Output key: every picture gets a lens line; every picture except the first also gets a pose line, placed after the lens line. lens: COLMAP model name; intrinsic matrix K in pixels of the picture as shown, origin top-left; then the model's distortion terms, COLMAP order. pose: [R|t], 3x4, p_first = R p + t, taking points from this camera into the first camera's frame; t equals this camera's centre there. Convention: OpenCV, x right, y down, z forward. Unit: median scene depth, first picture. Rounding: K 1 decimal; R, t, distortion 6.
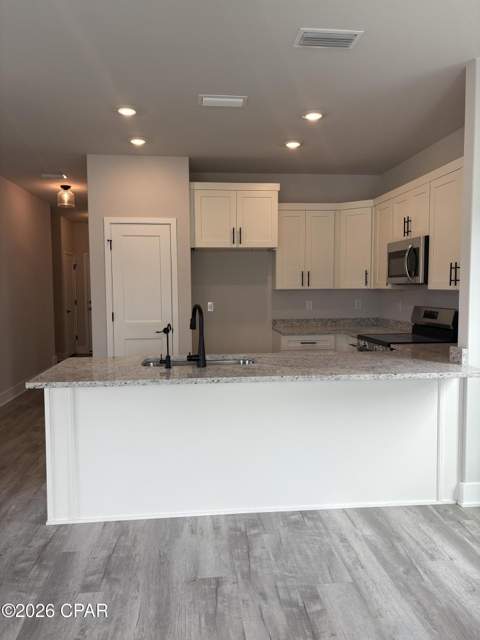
lens RADIAL K [[487.4, 0, 240.0], [0, 487.4, 320.0], [0, 0, 1]] dist [0.009629, -0.000108]
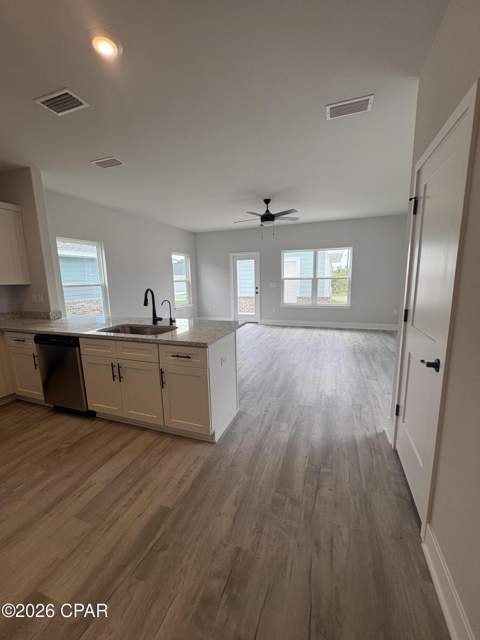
lens RADIAL K [[255.3, 0, 240.0], [0, 255.3, 320.0], [0, 0, 1]] dist [0.001960, -0.000299]
pose [[-0.897540, -0.047071, 0.438414, -0.466349], [0.057750, 0.973172, 0.222713, -0.065405], [-0.437136, 0.225212, -0.870742, 1.021310]]
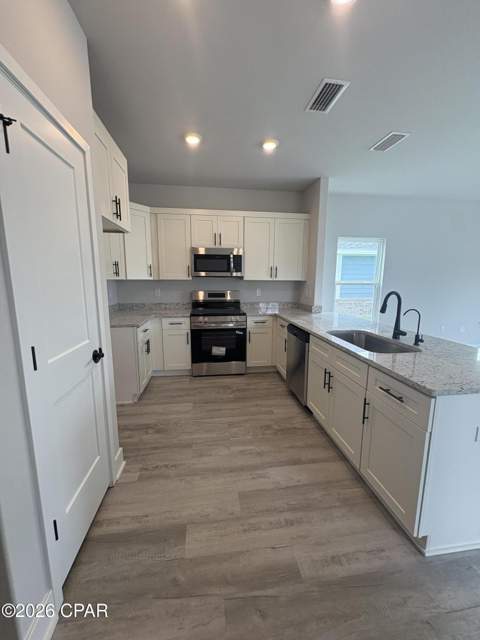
lens RADIAL K [[255.3, 0, 240.0], [0, 255.3, 320.0], [0, 0, 1]] dist [0.001960, -0.000299]
pose [[-0.030931, -0.154686, 0.987479, -0.461583], [0.063059, 0.985682, 0.156380, -0.055626], [-0.997530, 0.067107, -0.020734, 0.881630]]
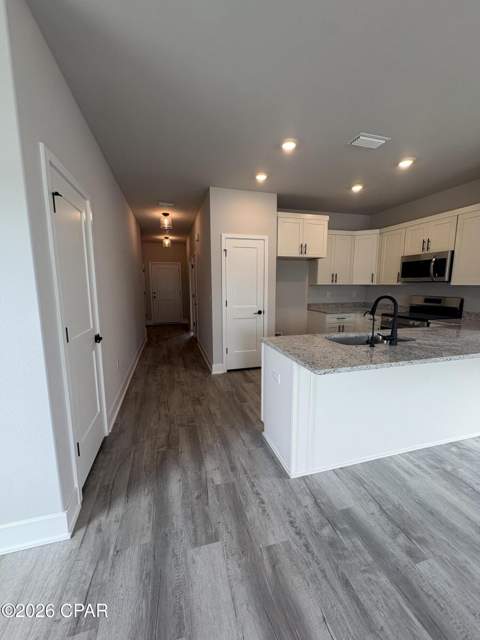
lens RADIAL K [[255.3, 0, 240.0], [0, 255.3, 320.0], [0, 0, 1]] dist [0.001960, -0.000299]
pose [[0.985689, -0.019573, 0.167435, -0.363528], [0.007453, 0.997325, 0.072712, -0.012910], [-0.168410, -0.070424, 0.983198, 0.248368]]
